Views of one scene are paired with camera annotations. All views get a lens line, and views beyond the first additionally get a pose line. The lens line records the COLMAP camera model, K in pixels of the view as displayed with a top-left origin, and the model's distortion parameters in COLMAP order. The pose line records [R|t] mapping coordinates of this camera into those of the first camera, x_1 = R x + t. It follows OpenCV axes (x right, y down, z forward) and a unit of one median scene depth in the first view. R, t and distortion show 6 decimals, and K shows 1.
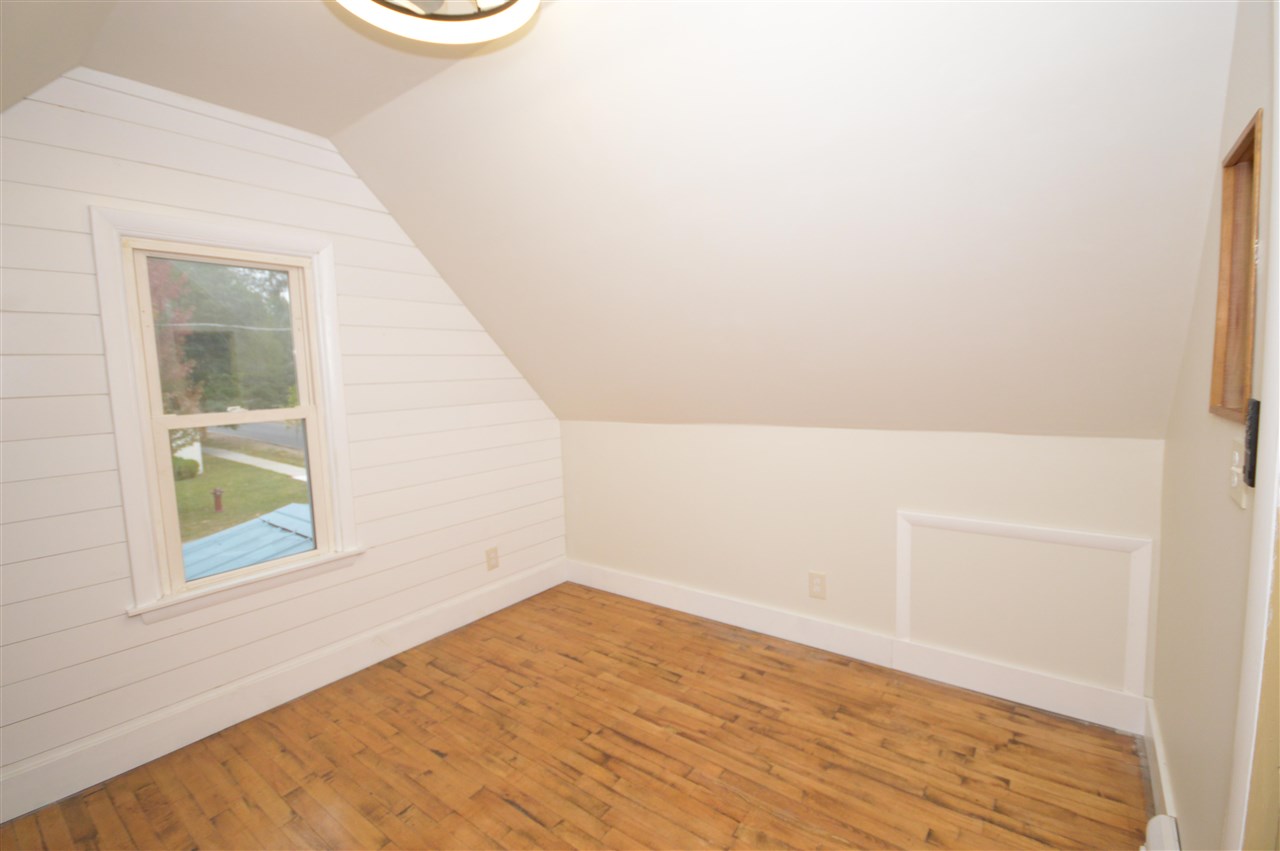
lens RADIAL K [[569.8, 0, 652.9], [0, 569.8, 420.8], [0, 0, 1]] dist [0.005957, -0.008806]
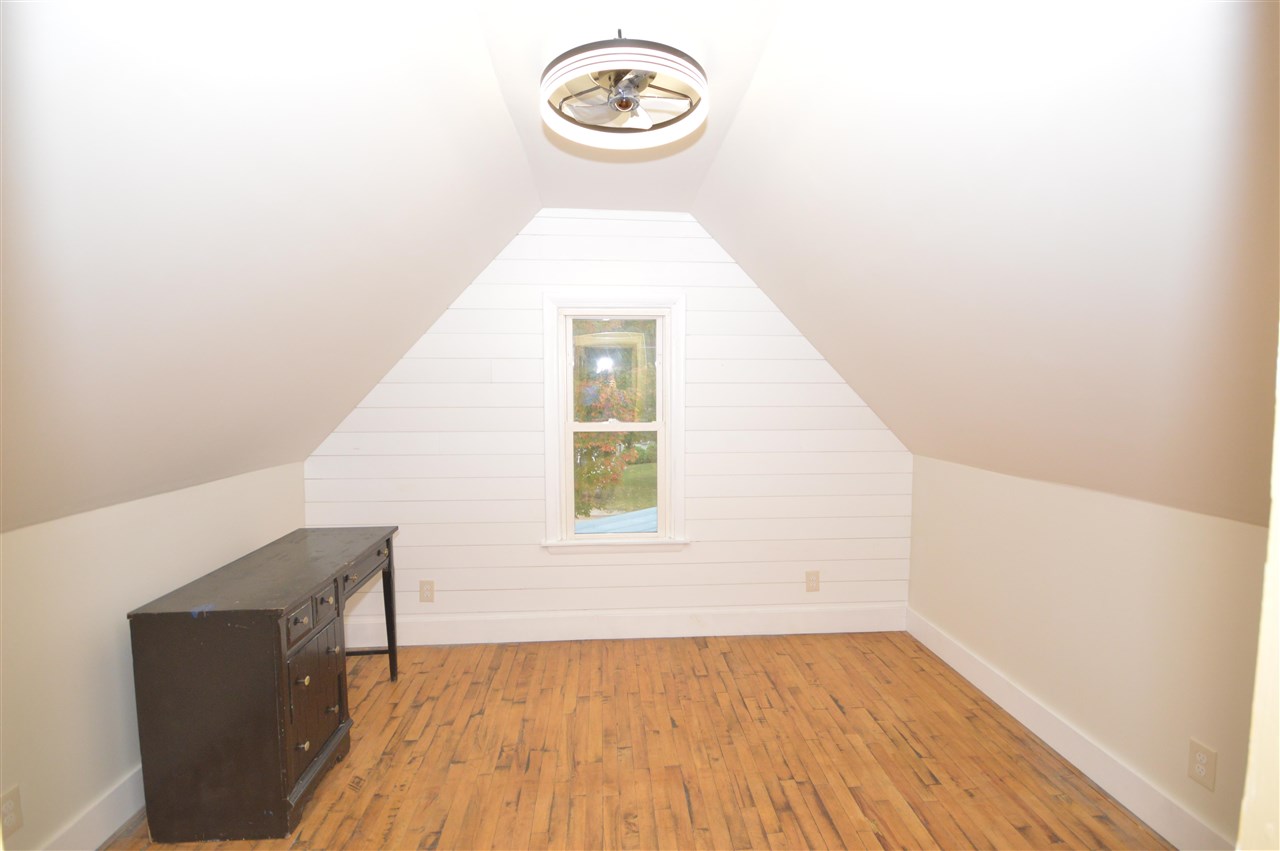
lens RADIAL K [[569.8, 0, 641.5], [0, 569.8, 426.8], [0, 0, 1]] dist [0.005957, -0.008806]
pose [[0.648812, 0.082592, -0.756454, 0.378785], [-0.085515, 0.995709, 0.035369, -0.061396], [0.756129, 0.041740, 0.653090, 0.126729]]
